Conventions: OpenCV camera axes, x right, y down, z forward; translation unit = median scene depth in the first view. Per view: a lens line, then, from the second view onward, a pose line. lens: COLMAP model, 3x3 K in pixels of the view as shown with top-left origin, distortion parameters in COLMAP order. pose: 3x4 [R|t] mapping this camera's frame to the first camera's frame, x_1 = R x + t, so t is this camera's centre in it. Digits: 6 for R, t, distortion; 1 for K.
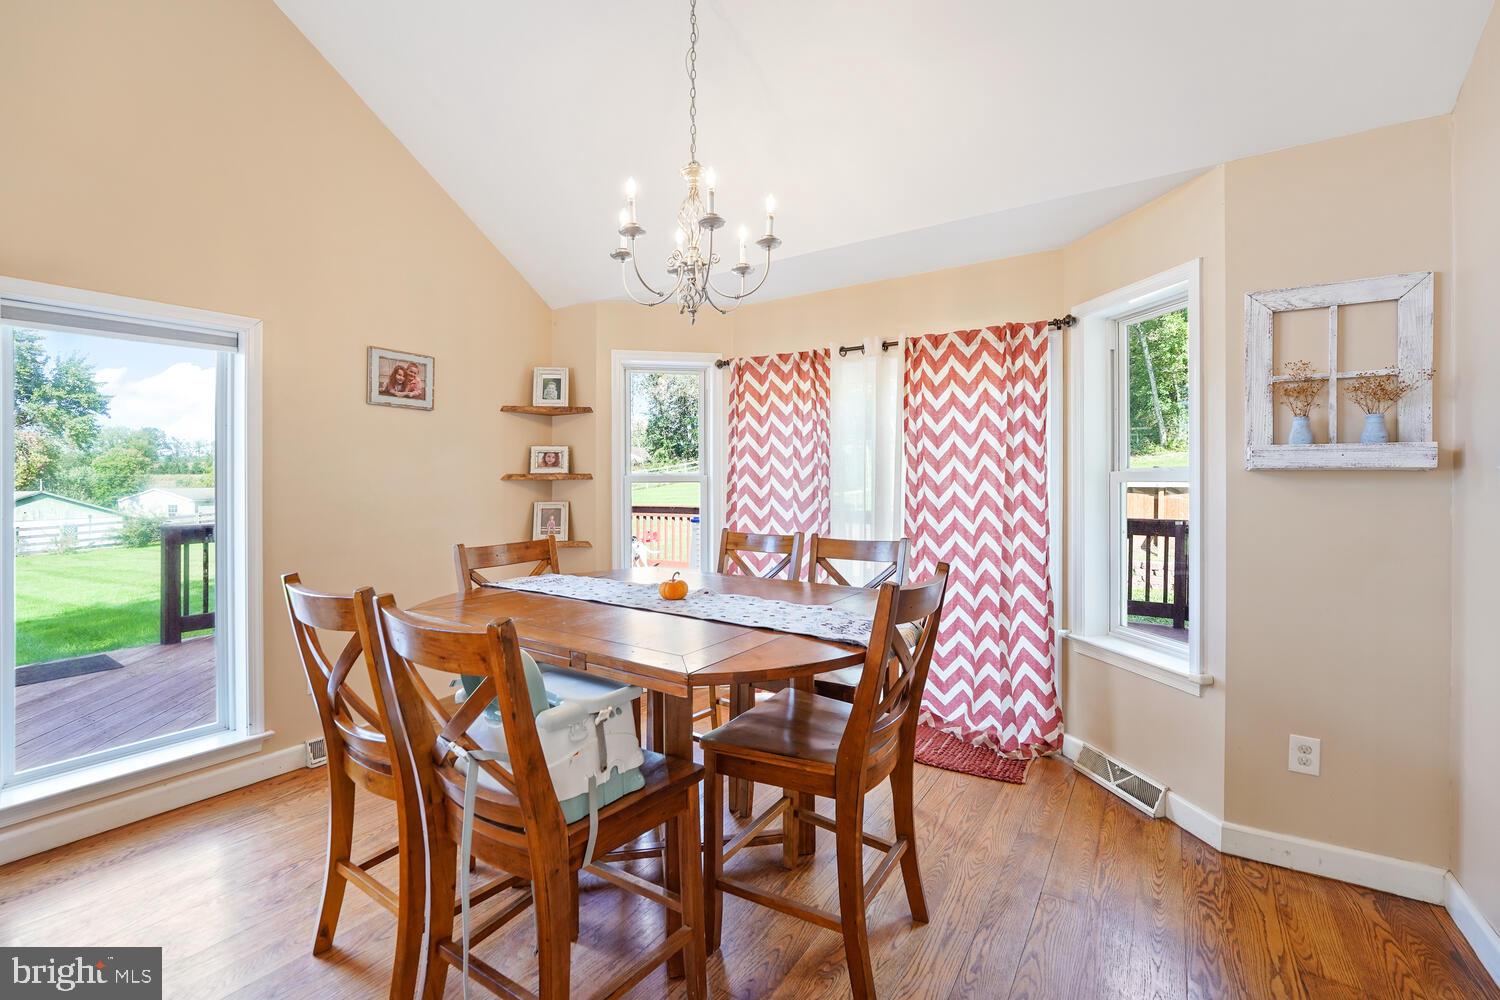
lens RADIAL K [[648.1, 0, 747.1], [0, 648.1, 483.9], [0, 0, 1]] dist [-0.014407, -0.000096]
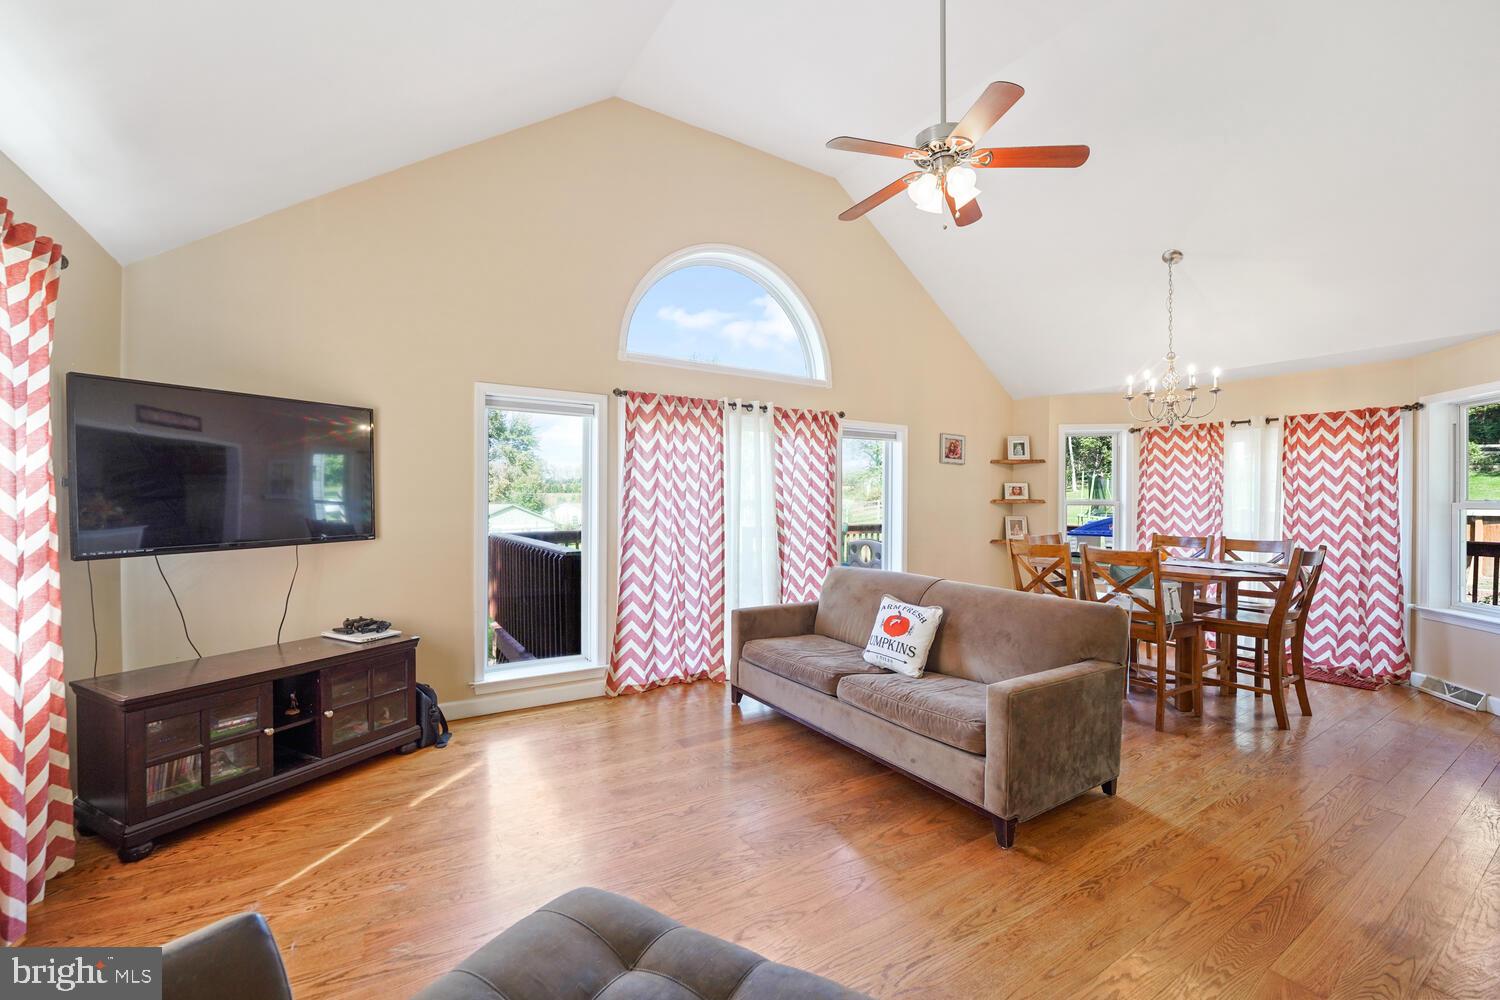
lens RADIAL K [[618.2, 0, 750.0], [0, 618.2, 500.0], [0, 0, 1]] dist [-0.032186, 0.007191]
pose [[0.909445, 0.010027, -0.415703, -0.336387], [-0.013044, 0.999905, -0.004418, 0.002467], [0.415619, 0.009440, 0.909490, -0.913883]]
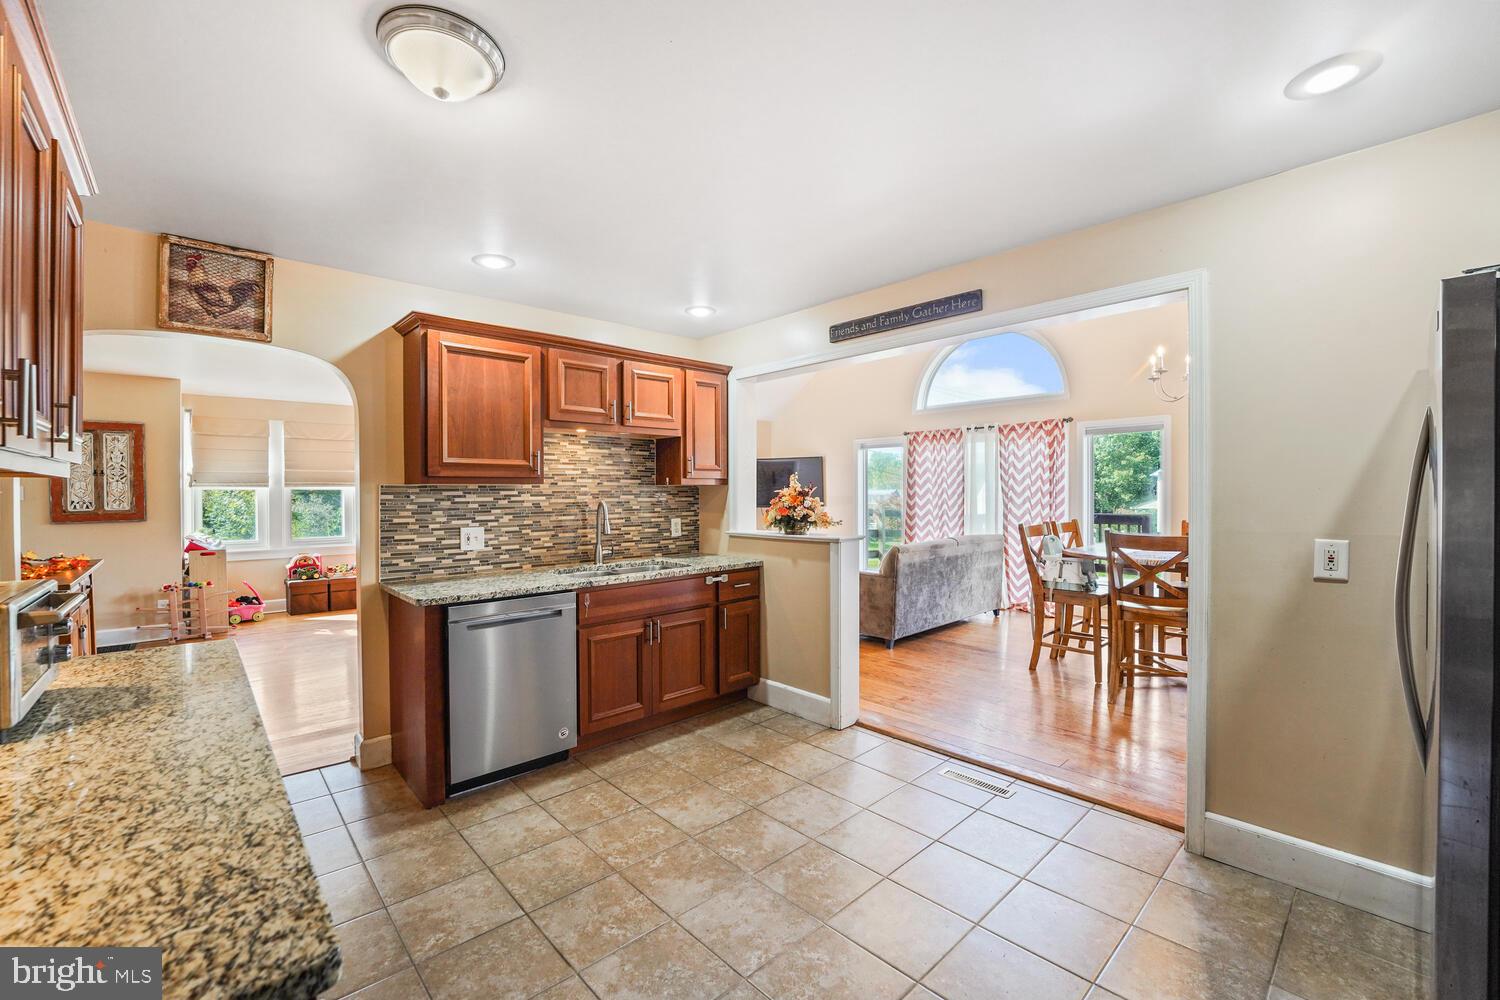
lens RADIAL K [[630.3, 0, 749.0], [0, 630.3, 490.8], [0, 0, 1]] dist [-0.017466, -0.000154]
pose [[-0.231849, 0.005205, -0.972738, 1.408365], [0.002791, 0.999985, 0.004686, -0.008304], [0.972748, -0.001628, -0.231860, 0.097398]]
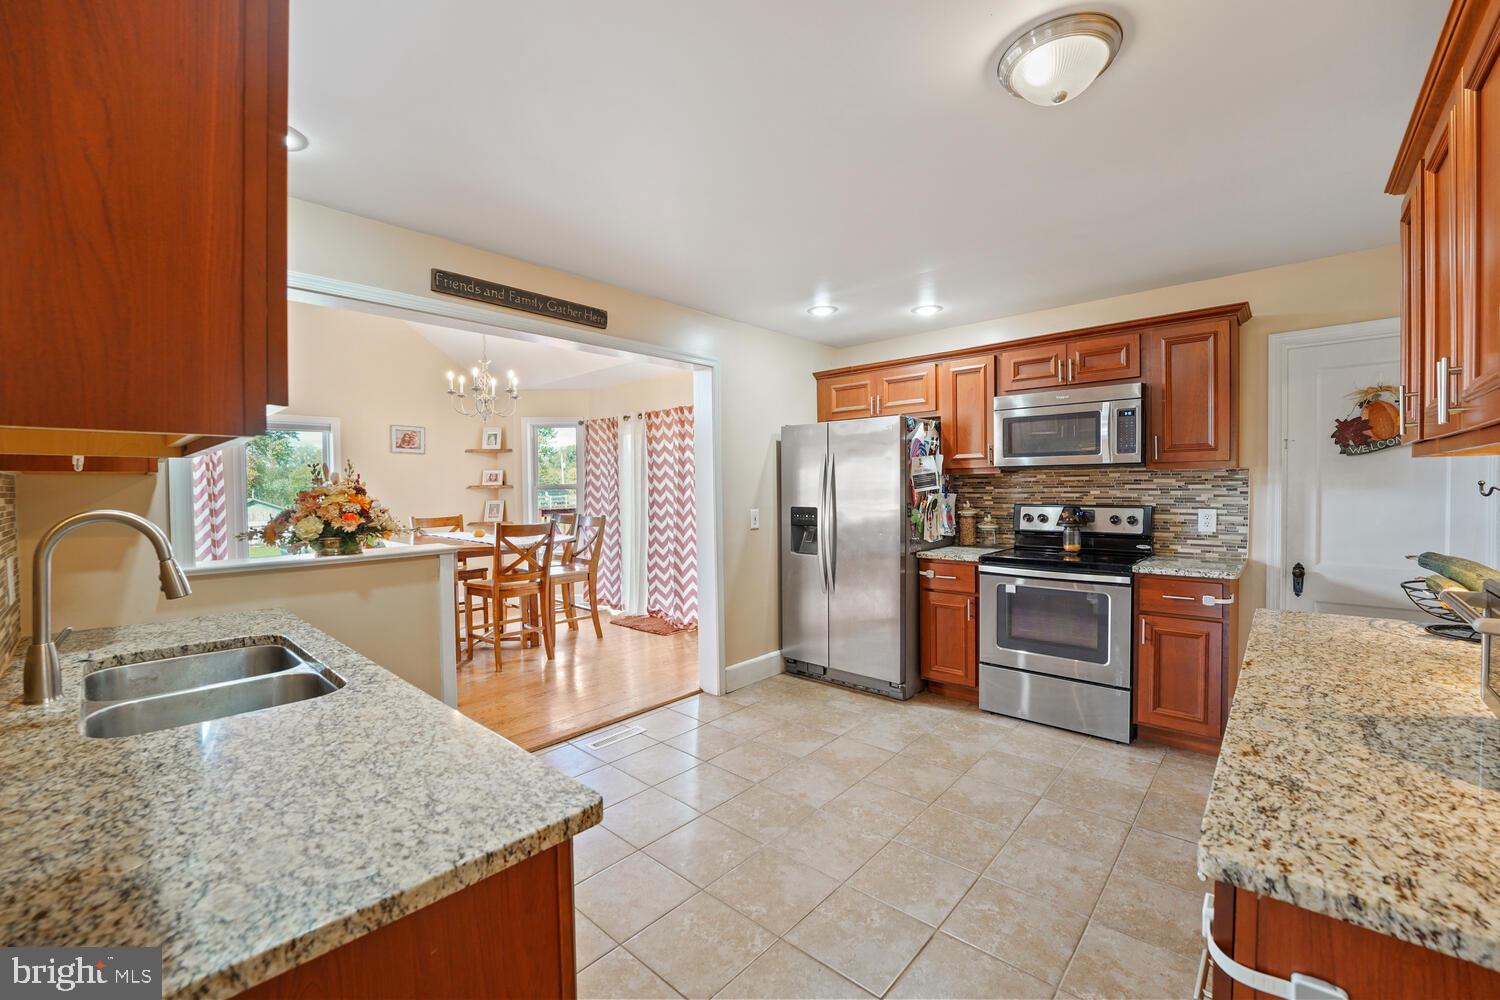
lens RADIAL K [[604.9, 0, 744.7], [0, 604.9, 494.6], [0, 0, 1]] dist [-0.022439, 0.000139]
pose [[0.989223, -0.005510, -0.146313, 0.822206], [0.006650, 0.999951, 0.007303, 0.004913], [0.146265, -0.008198, 0.989211, -0.747344]]
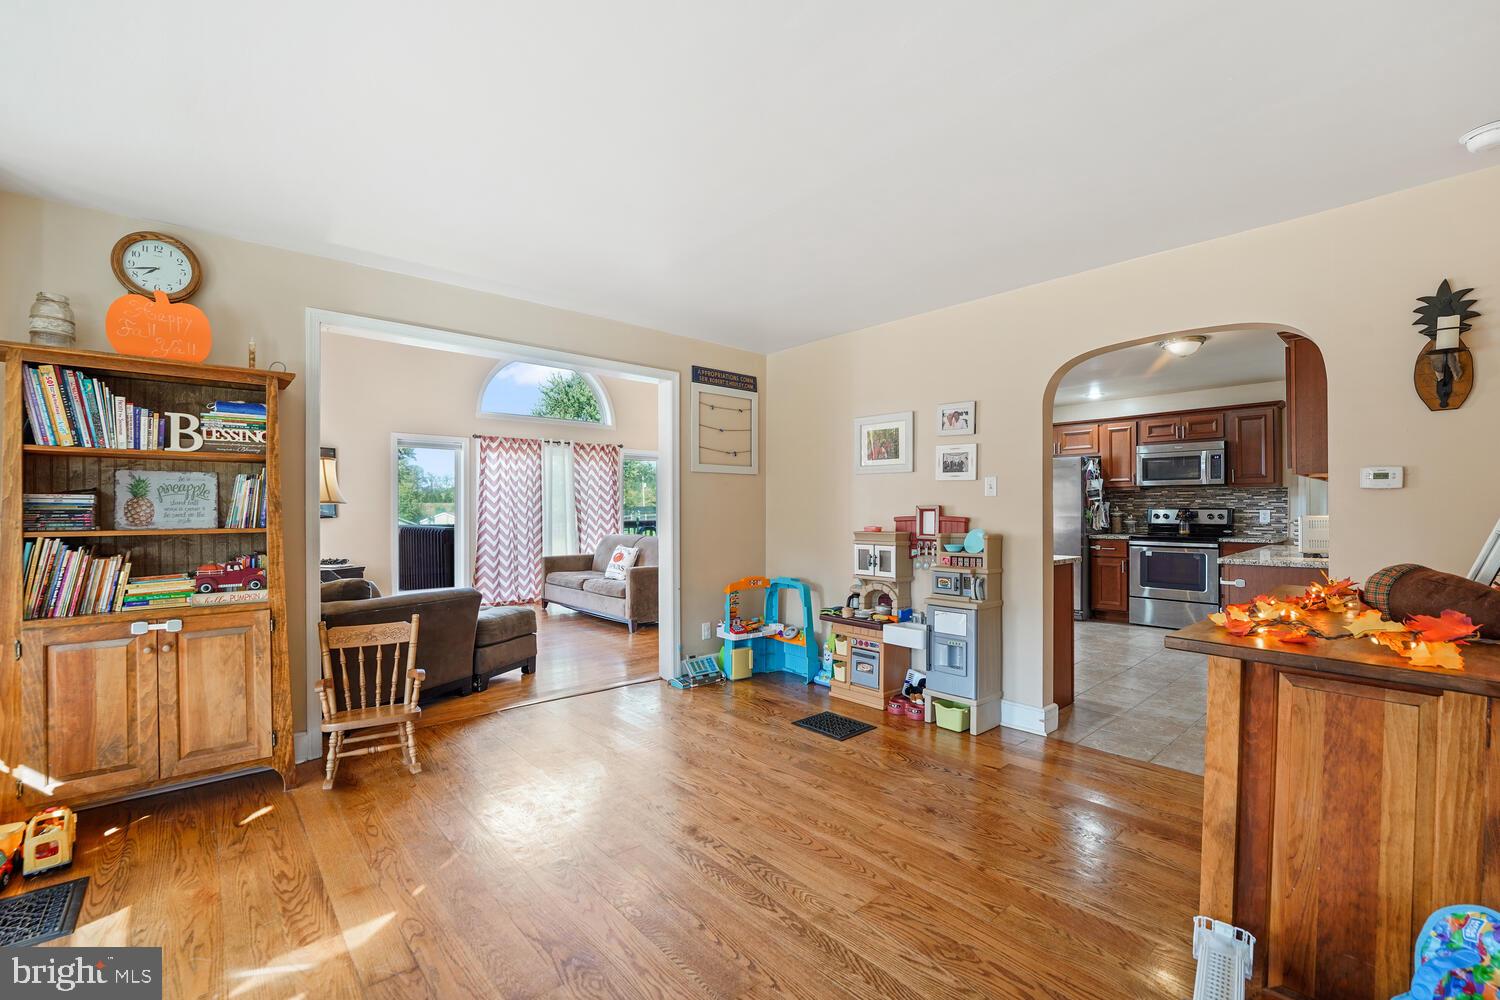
lens RADIAL K [[618.2, 0, 750.0], [0, 618.2, 500.0], [0, 0, 1]] dist [-0.032186, 0.007191]
pose [[0.966857, -0.001780, -0.255314, 0.421814], [-0.002691, 0.999849, -0.017162, 0.046553], [0.255306, 0.017280, 0.966706, -1.775459]]
